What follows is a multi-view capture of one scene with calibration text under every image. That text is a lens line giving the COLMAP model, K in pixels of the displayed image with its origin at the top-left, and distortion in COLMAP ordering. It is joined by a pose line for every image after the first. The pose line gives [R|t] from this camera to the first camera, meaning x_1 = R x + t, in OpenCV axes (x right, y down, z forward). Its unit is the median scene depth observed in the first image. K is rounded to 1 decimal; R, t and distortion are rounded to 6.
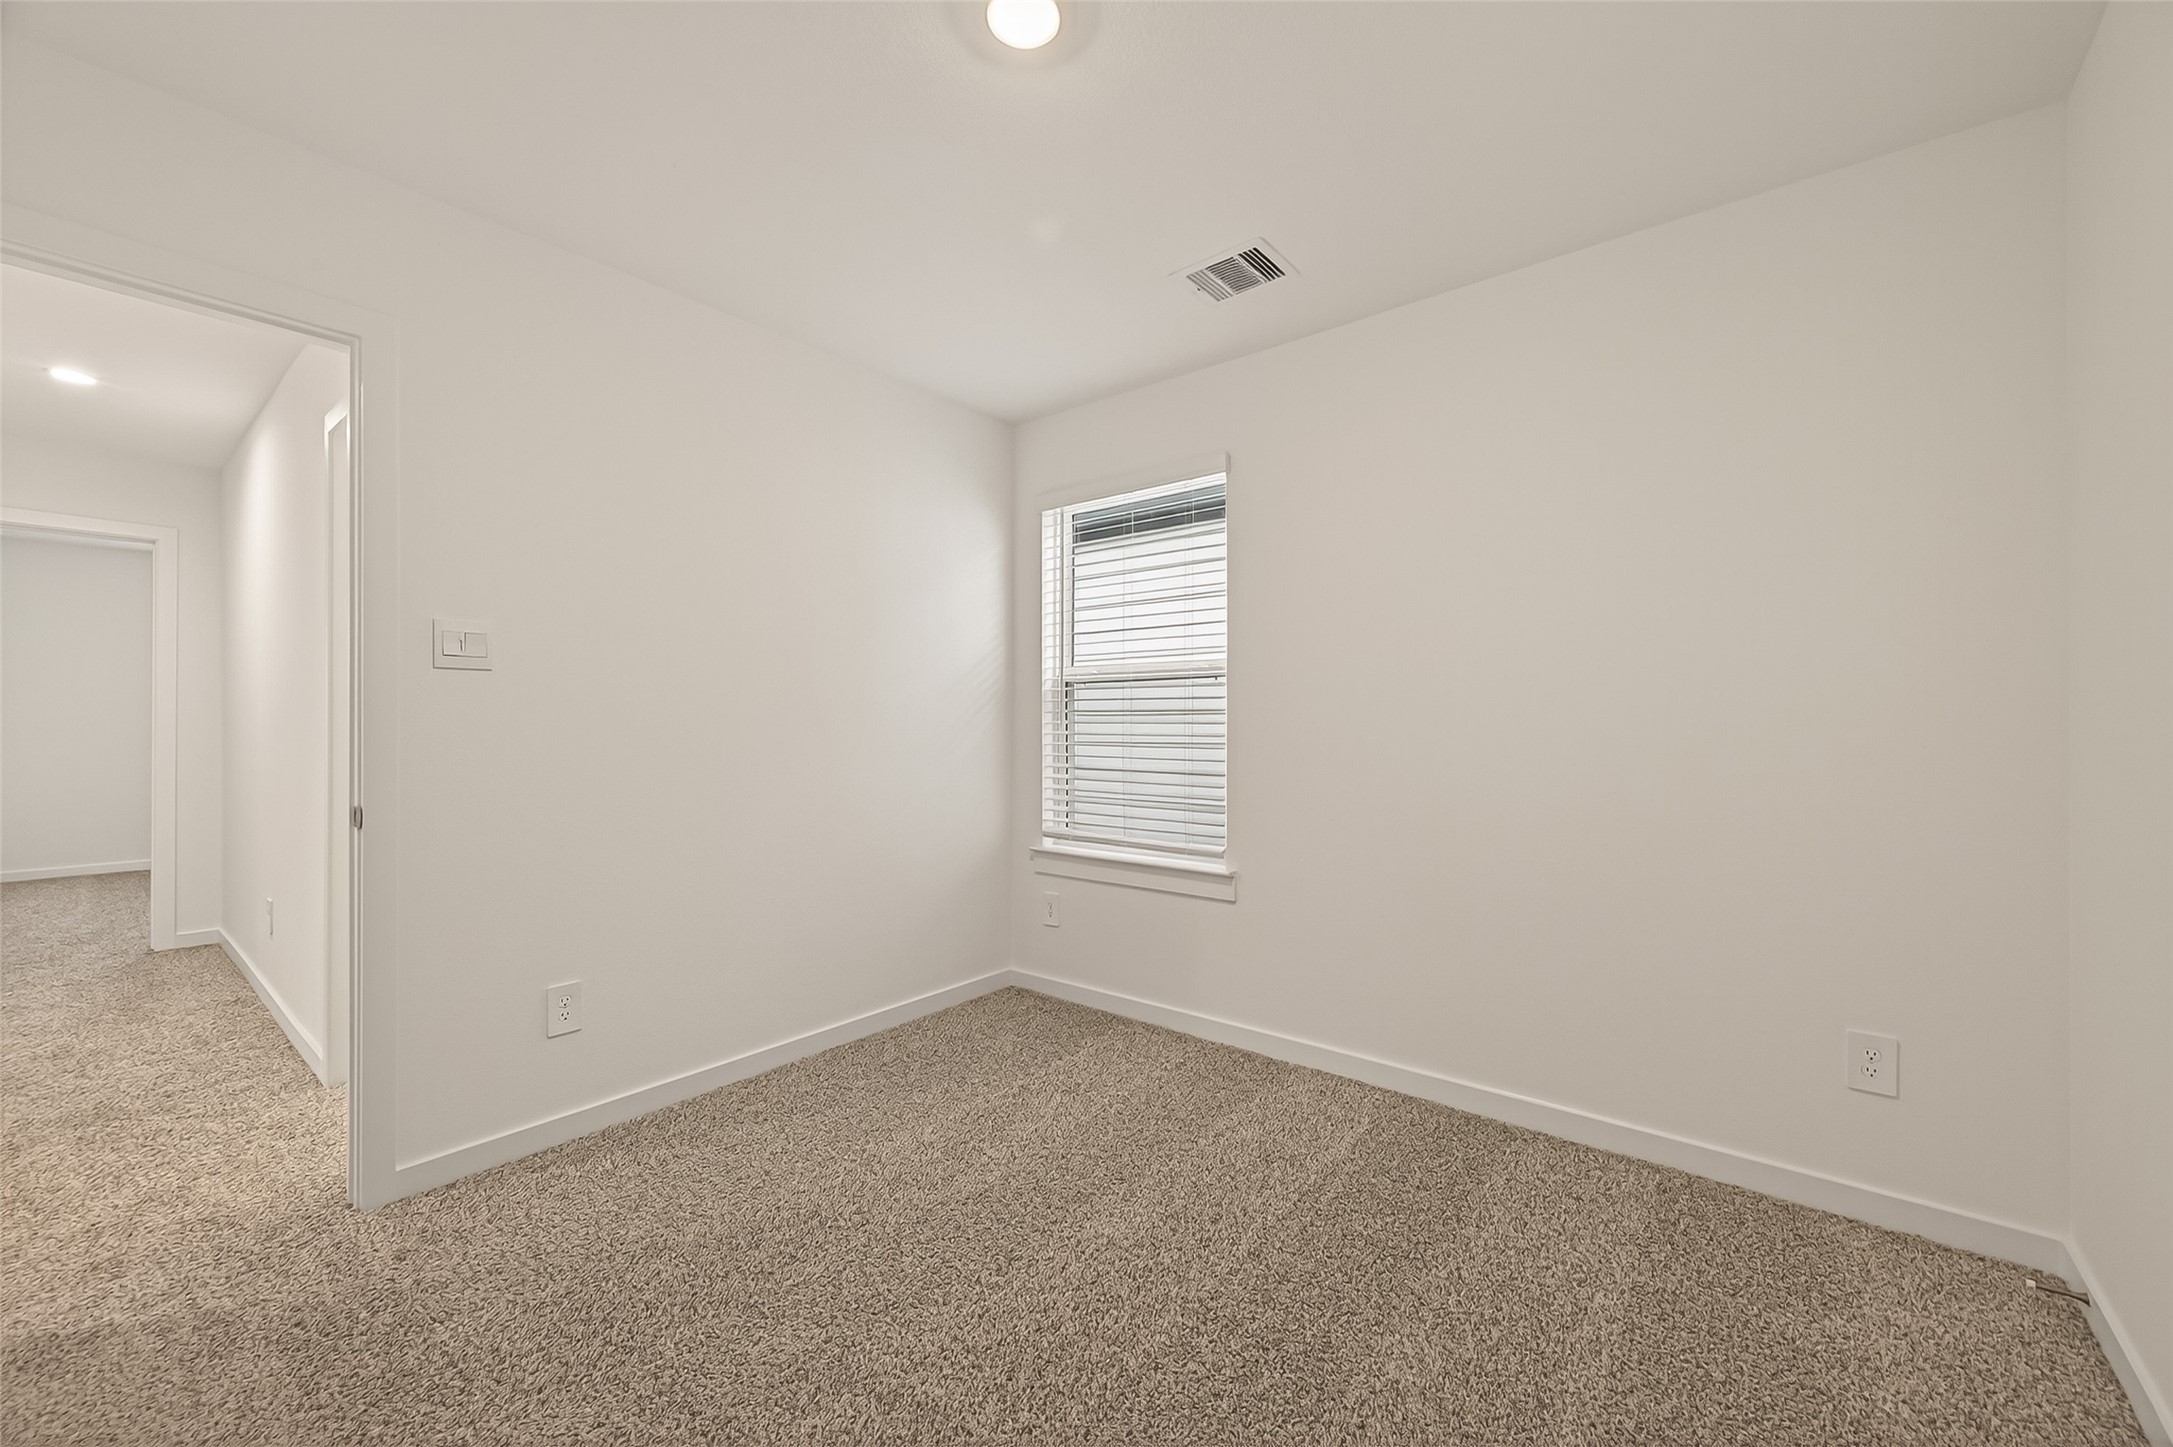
lens RADIAL K [[844.7, 0, 1086.0], [0, 844.7, 723.9], [0, 0, 1]] dist [-0.001985, 0.000728]
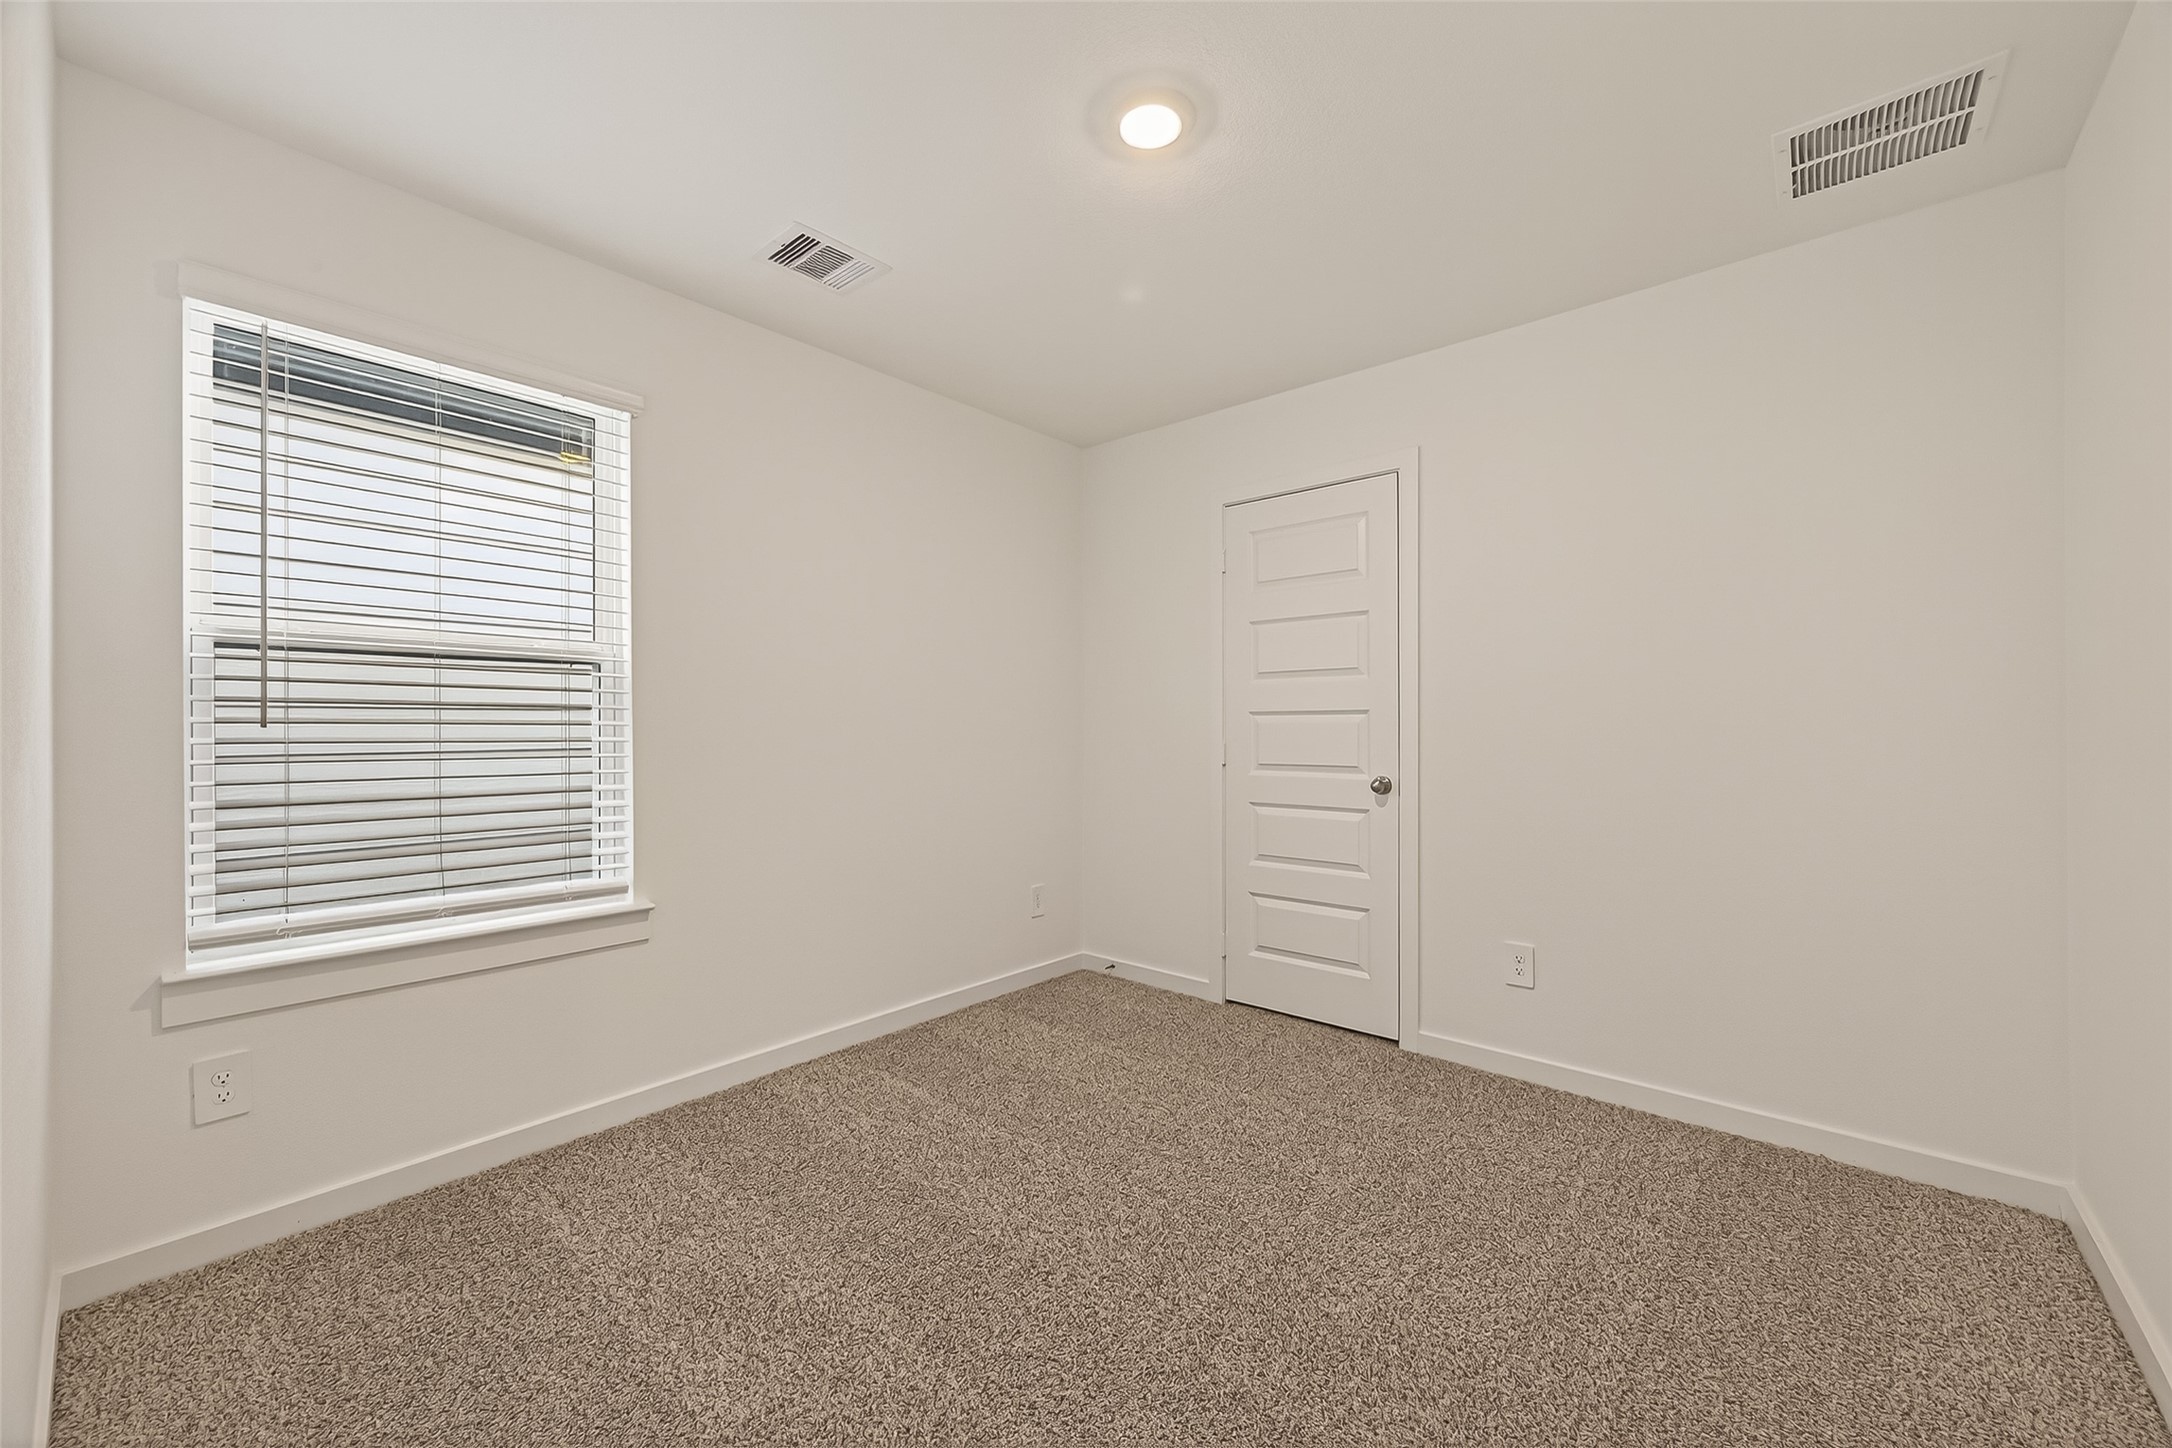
lens RADIAL K [[844.3, 0, 1091.3], [0, 844.3, 724.1], [0, 0, 1]] dist [-0.001985, 0.000728]
pose [[0.006435, 0.004636, 0.999969, -0.585040], [0.003342, 0.999984, -0.004658, 0.004620], [-0.999974, 0.003372, 0.006420, 0.504381]]
